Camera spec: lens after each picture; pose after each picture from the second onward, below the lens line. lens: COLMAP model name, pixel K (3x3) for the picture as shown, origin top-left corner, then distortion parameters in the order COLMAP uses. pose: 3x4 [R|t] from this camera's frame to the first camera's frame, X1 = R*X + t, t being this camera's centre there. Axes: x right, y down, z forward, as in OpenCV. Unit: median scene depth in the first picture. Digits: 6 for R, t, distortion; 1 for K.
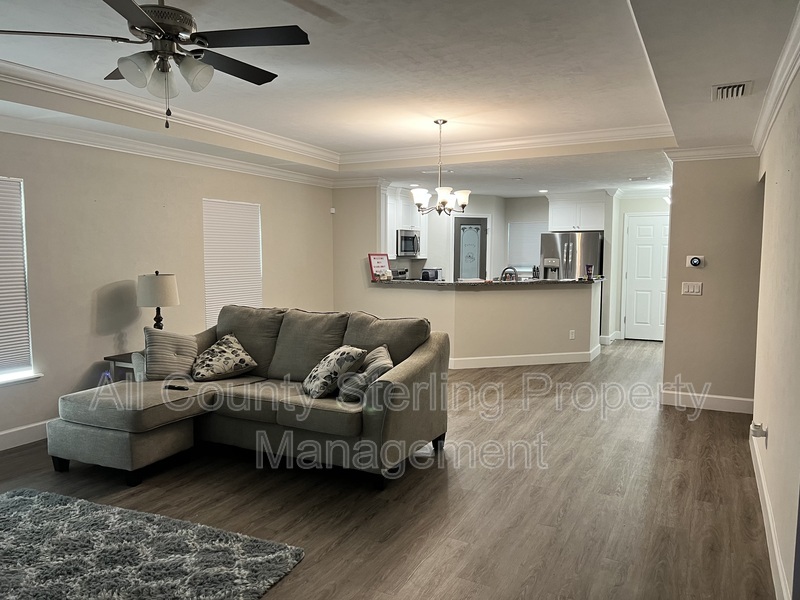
lens RADIAL K [[598.5, 0, 402.2], [0, 598.5, 298.8], [0, 0, 1]] dist [0.052728, -0.058269]
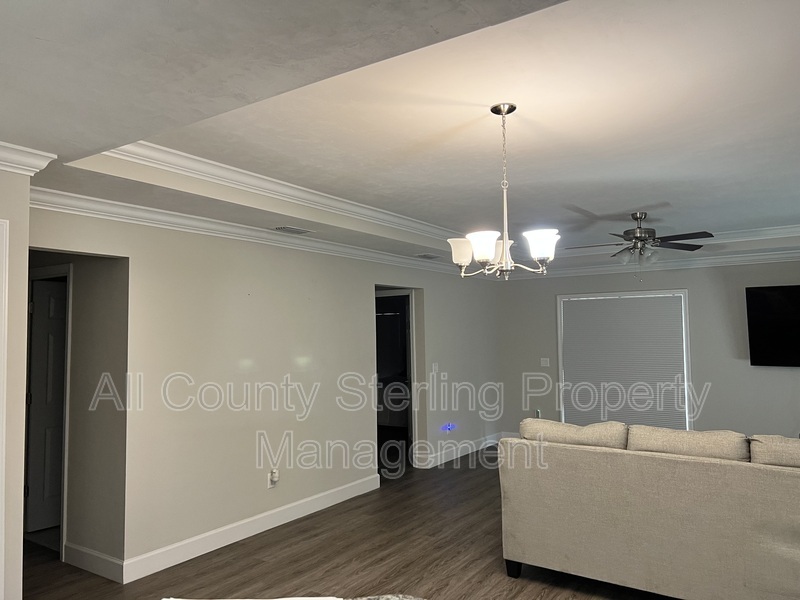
lens RADIAL K [[598.5, 0, 402.2], [0, 598.5, 298.8], [0, 0, 1]] dist [0.052728, -0.058269]
pose [[-0.993612, 0.017676, 0.111459, 0.097153], [0.019995, 0.999606, 0.019718, -0.136750], [-0.111066, 0.021820, -0.993573, 1.552554]]
